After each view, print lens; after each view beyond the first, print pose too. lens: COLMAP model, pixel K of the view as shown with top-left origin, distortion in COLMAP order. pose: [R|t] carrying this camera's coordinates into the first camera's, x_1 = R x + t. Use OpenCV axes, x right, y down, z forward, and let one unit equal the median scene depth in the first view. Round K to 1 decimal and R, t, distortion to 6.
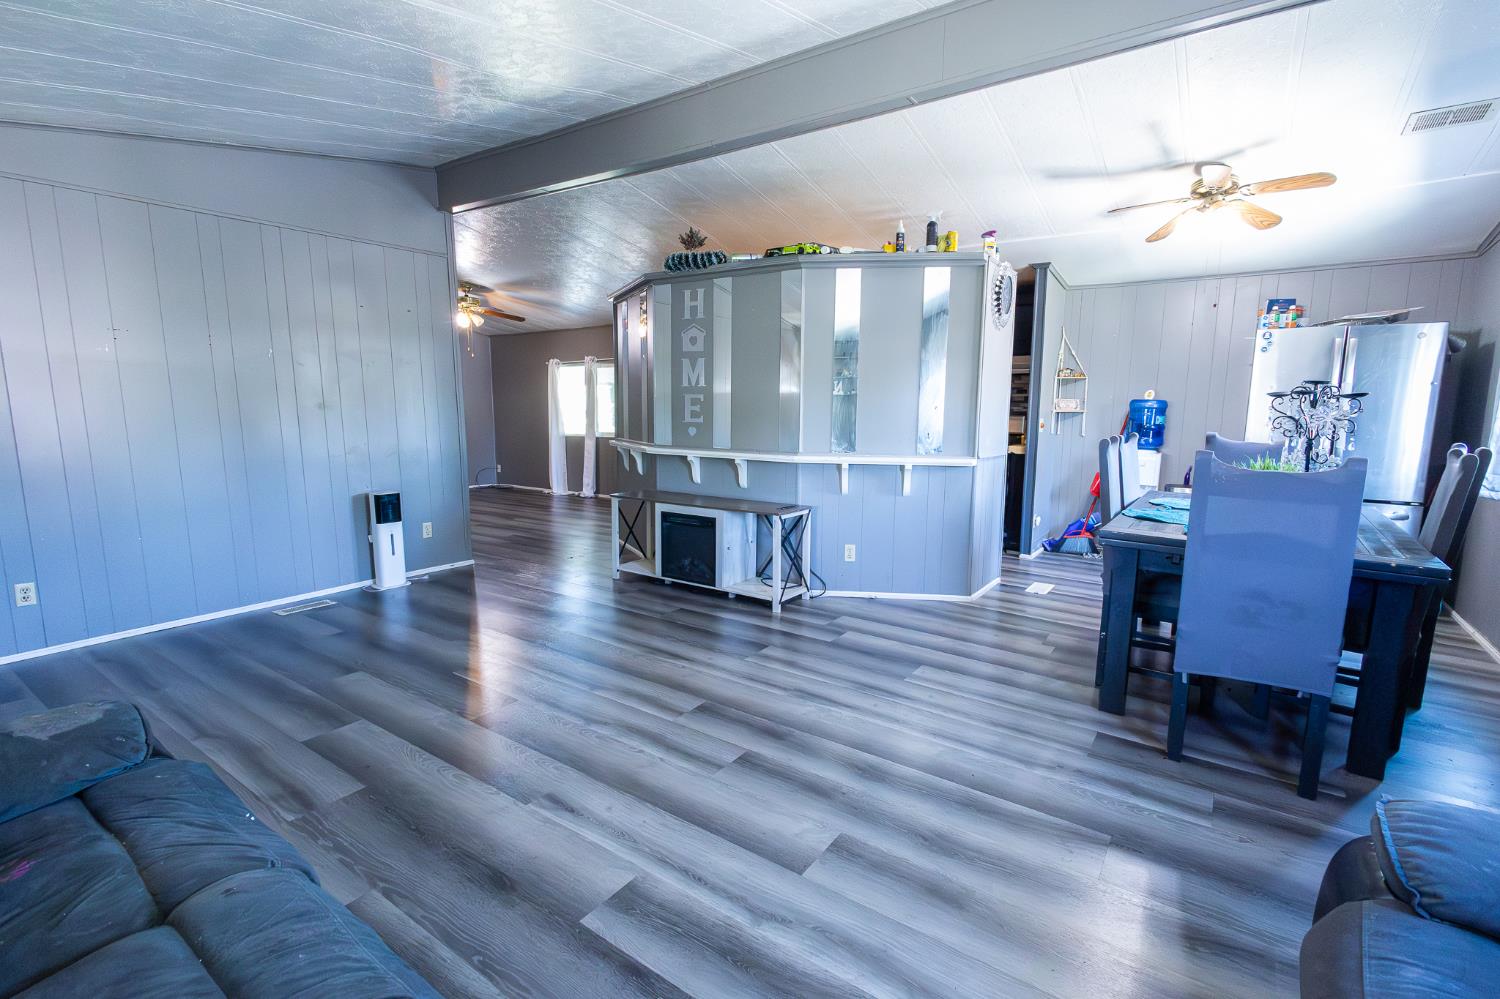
lens RADIAL K [[689.8, 0, 755.3], [0, 689.8, 502.6], [0, 0, 1]] dist [0.011725, -0.002321]
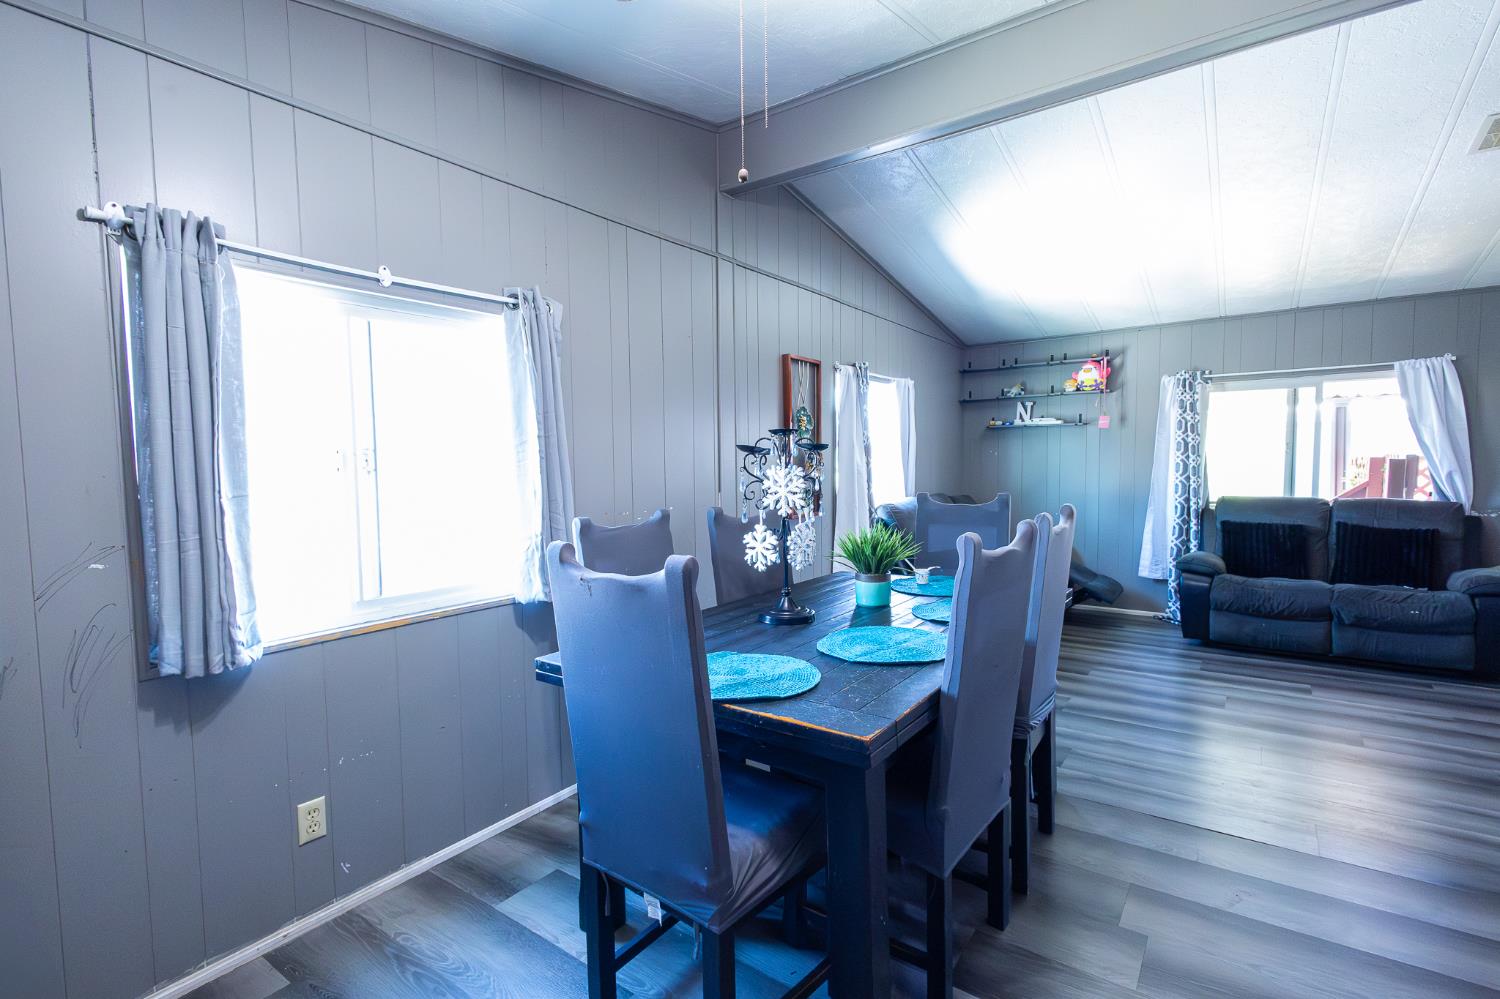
lens RADIAL K [[689.8, 0, 752.8], [0, 689.8, 493.1], [0, 0, 1]] dist [0.011725, -0.002321]
pose [[-0.999900, 0.008591, 0.011259, 0.748317], [0.010738, 0.978255, 0.207129, -0.232969], [-0.009235, 0.207229, -0.978249, 1.543654]]
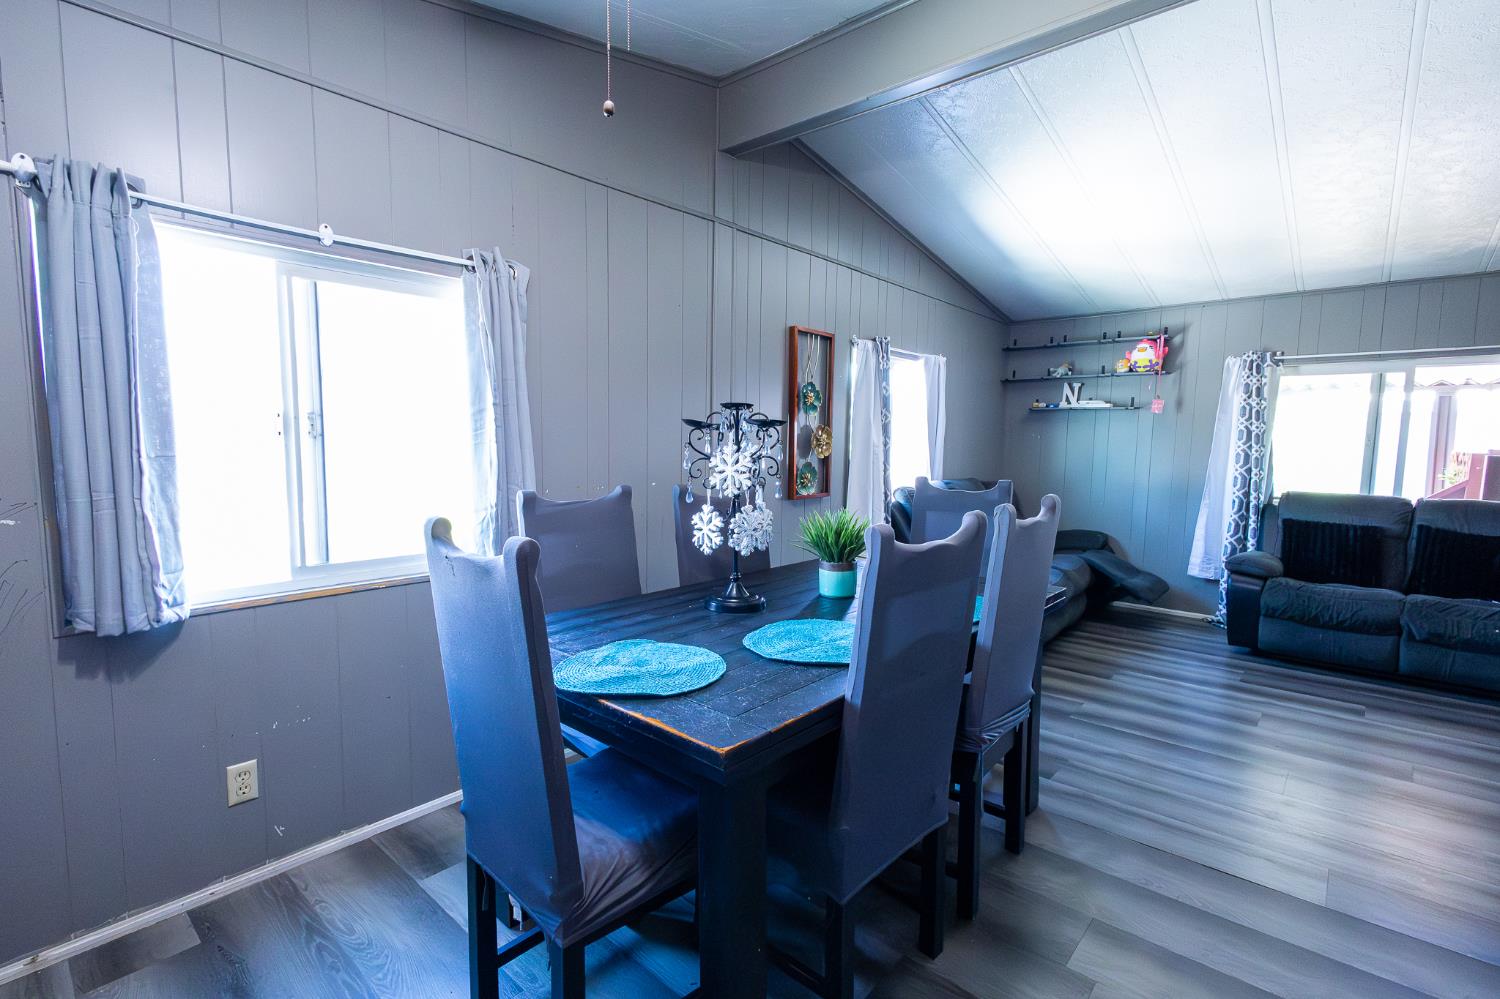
lens RADIAL K [[689.8, 0, 753.5], [0, 689.8, 492.7], [0, 0, 1]] dist [0.011725, -0.002321]
pose [[-0.994086, -0.027482, 0.105058, 0.645534], [-0.001683, 0.971229, 0.238141, -0.224526], [-0.108580, 0.236556, -0.965532, 1.494509]]
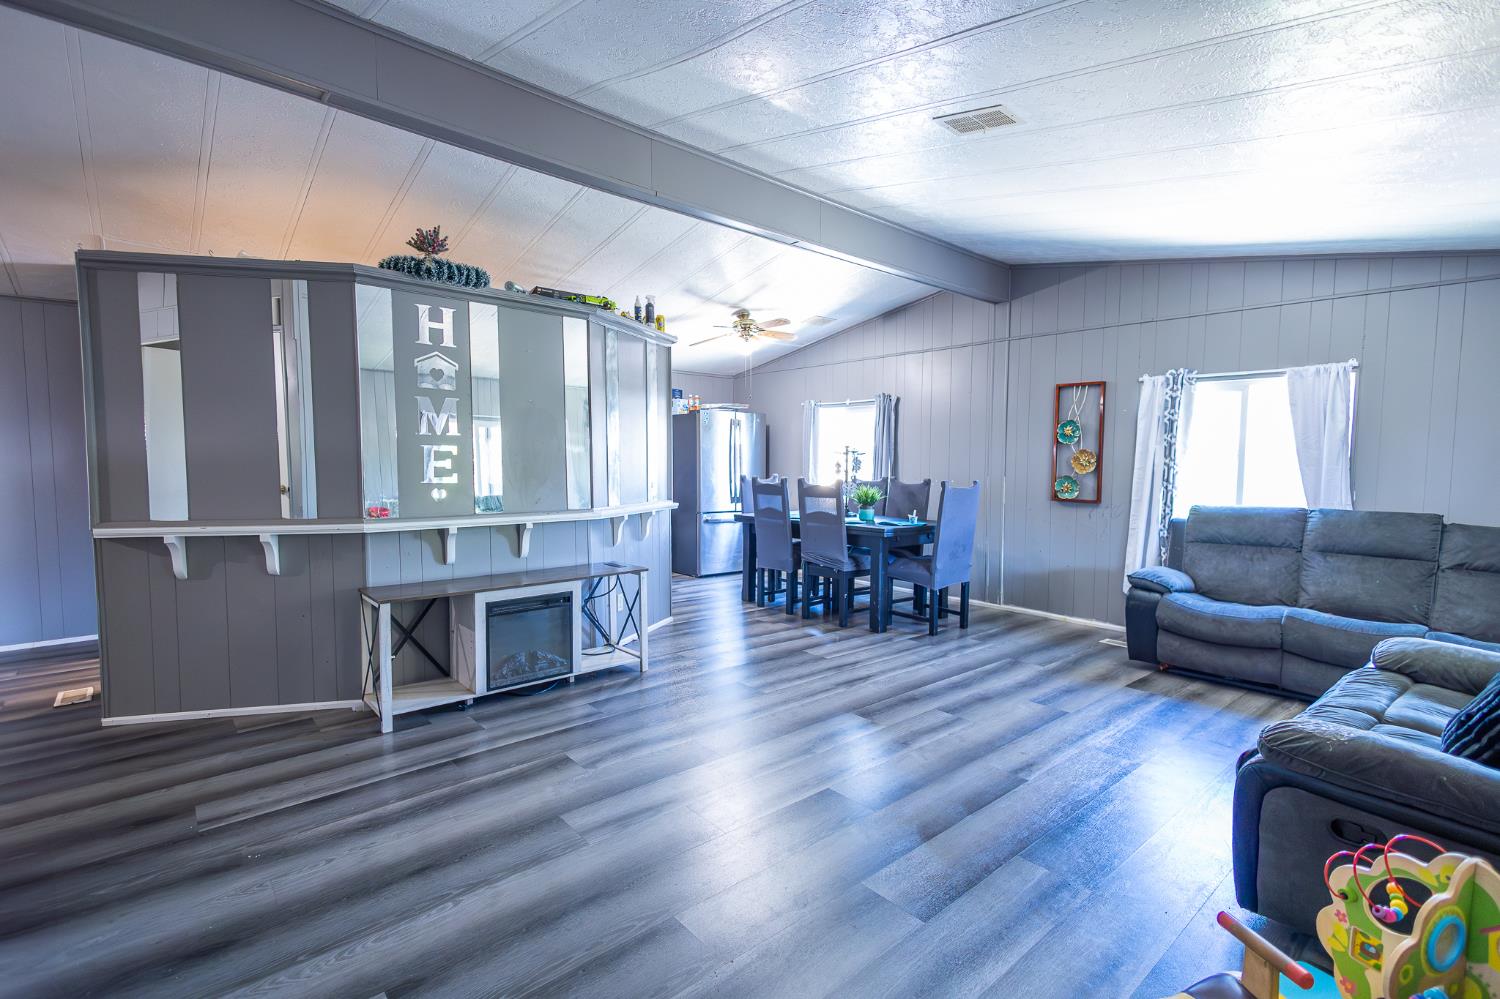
lens RADIAL K [[689.8, 0, 739.7], [0, 689.8, 505.1], [0, 0, 1]] dist [0.011725, -0.002321]
pose [[0.251115, -0.065773, 0.965720, -1.038696], [0.144327, 0.989080, 0.029834, -0.098329], [-0.957137, 0.131887, 0.257866, 0.722642]]
